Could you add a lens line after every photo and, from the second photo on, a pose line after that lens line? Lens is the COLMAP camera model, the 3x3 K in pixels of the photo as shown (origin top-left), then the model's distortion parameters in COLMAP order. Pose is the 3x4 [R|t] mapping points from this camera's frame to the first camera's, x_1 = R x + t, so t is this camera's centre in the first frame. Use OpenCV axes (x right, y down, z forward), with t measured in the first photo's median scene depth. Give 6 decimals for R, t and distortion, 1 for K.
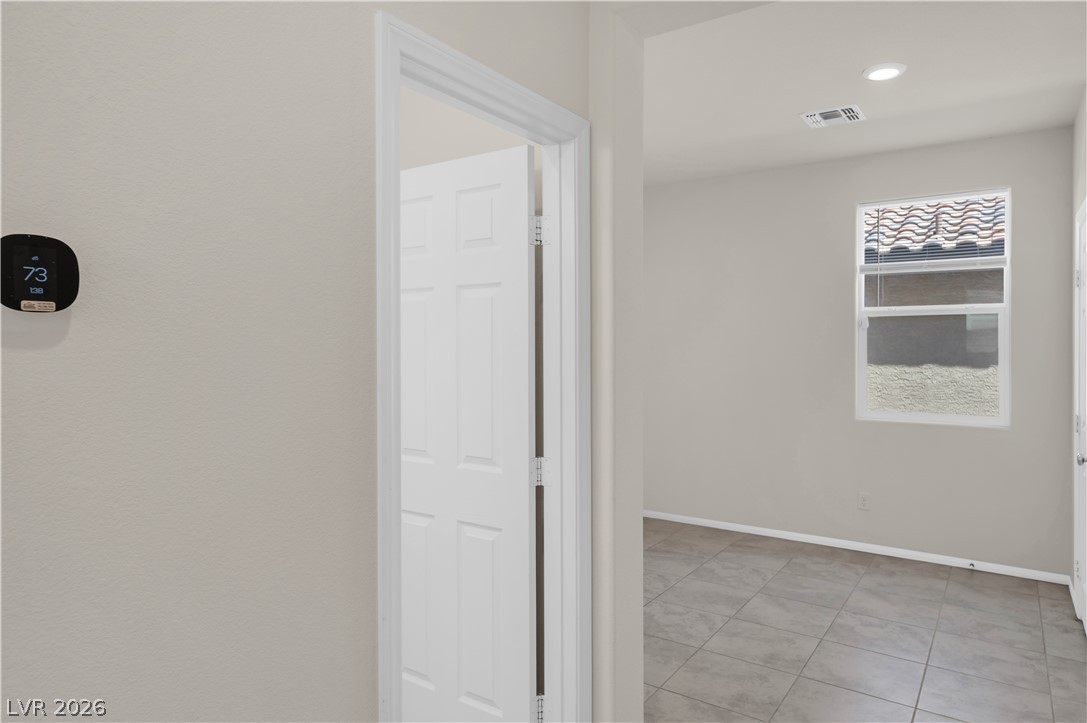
lens RADIAL K [[673.7, 0, 543.3], [0, 673.7, 351.4], [0, 0, 1]] dist [-0.004599, 0.008786]
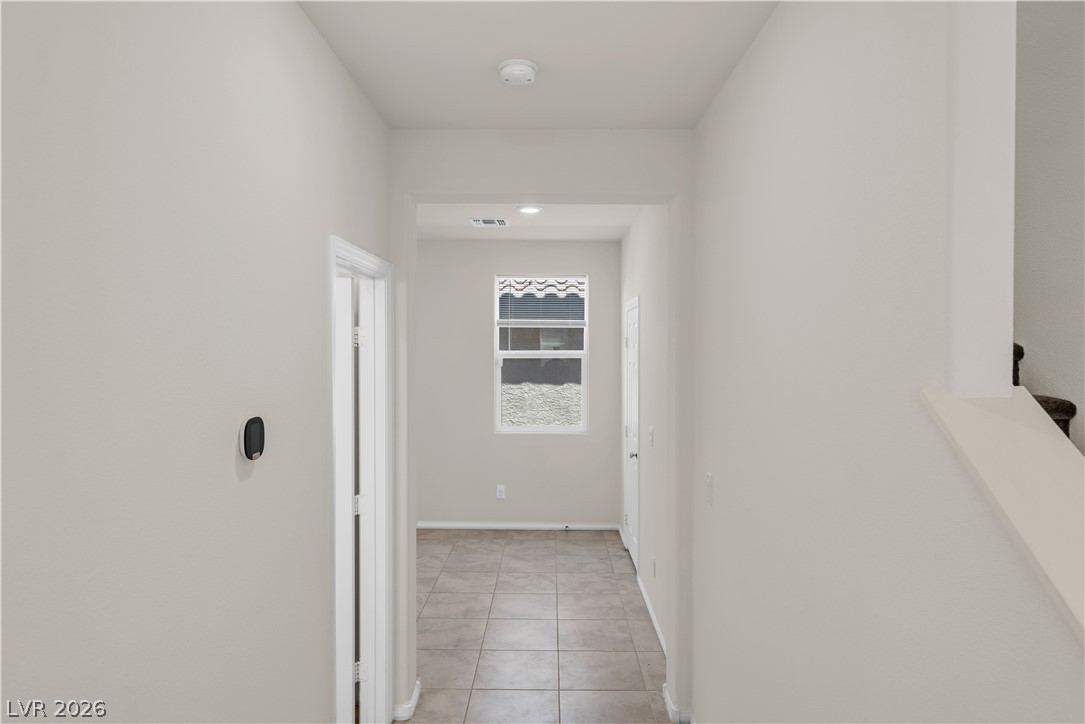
lens RADIAL K [[672.5, 0, 543.4], [0, 672.5, 353.3], [0, 0, 1]] dist [-0.004599, 0.008786]
pose [[0.829067, -0.007608, 0.559098, -0.256467], [0.006057, 0.999971, 0.004626, -0.080030], [-0.559117, -0.000449, 0.829089, -0.217854]]
